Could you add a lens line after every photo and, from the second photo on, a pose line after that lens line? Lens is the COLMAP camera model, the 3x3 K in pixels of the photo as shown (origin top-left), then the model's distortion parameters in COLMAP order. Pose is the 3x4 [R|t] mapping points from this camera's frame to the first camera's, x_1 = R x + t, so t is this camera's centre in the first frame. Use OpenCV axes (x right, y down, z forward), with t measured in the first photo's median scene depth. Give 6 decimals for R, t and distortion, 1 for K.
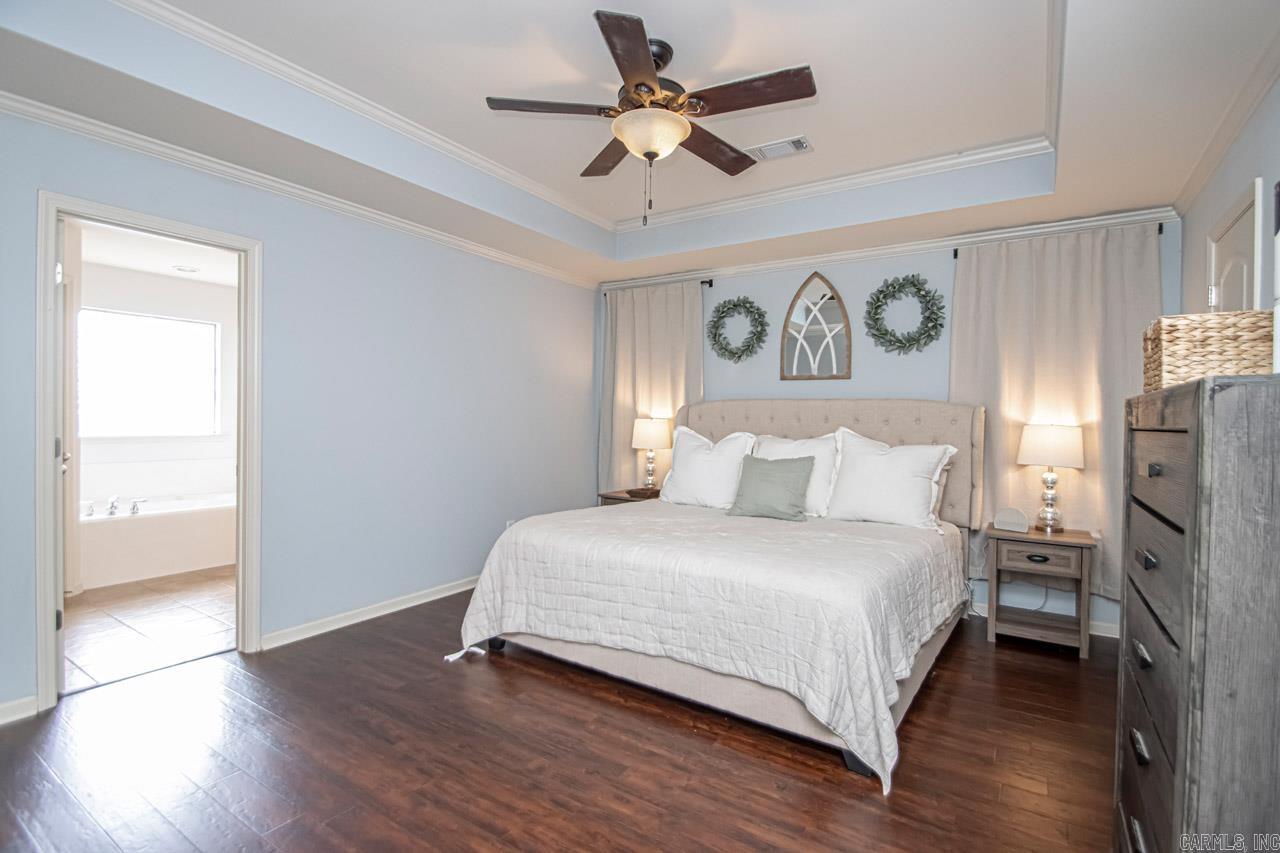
lens RADIAL K [[596.8, 0, 650.3], [0, 596.8, 419.8], [0, 0, 1]] dist [0.021436, -0.020396]
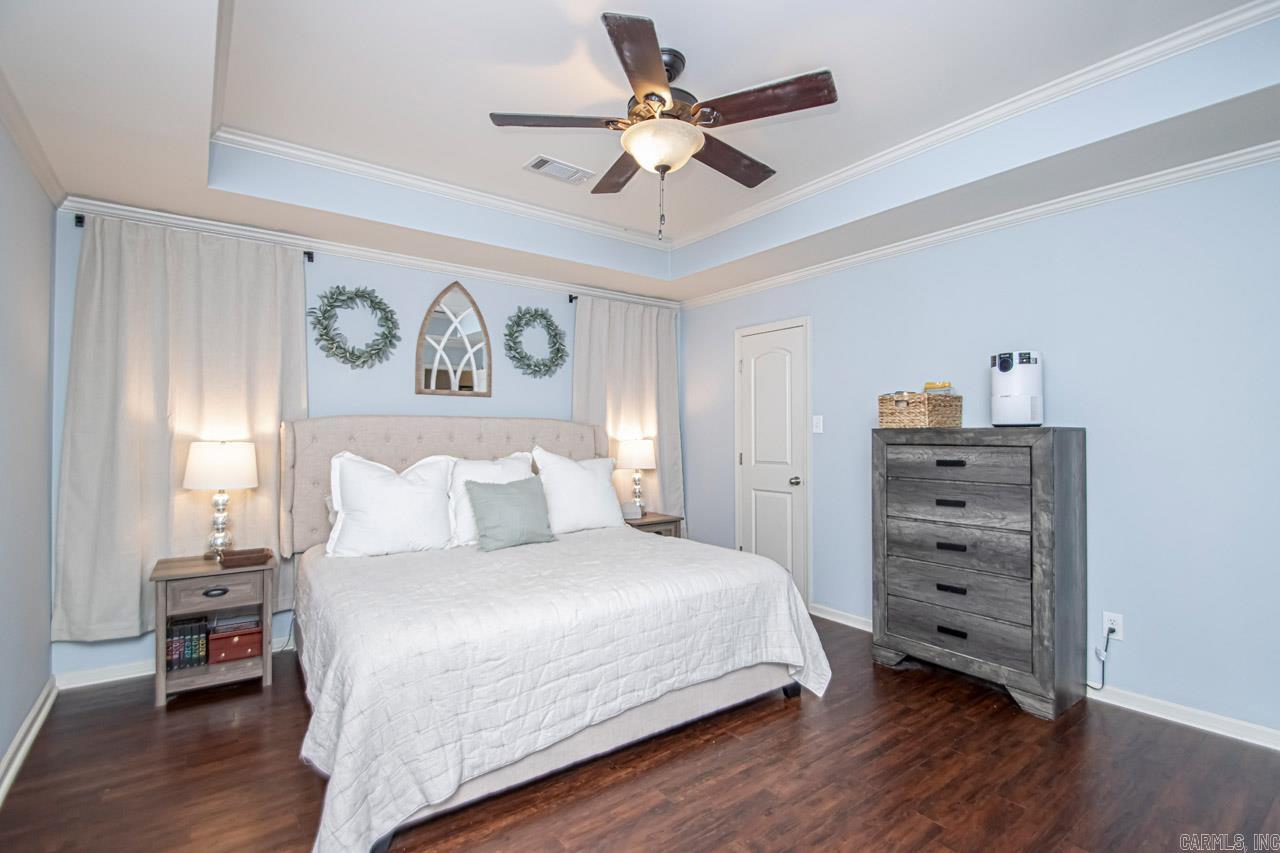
lens RADIAL K [[596.8, 0, 650.3], [0, 596.8, 419.8], [0, 0, 1]] dist [0.021436, -0.020396]
pose [[0.336671, 0.016428, 0.941479, -0.542928], [0.016640, 0.999588, -0.023392, -0.003453], [-0.941475, 0.023542, 0.336259, 0.435745]]
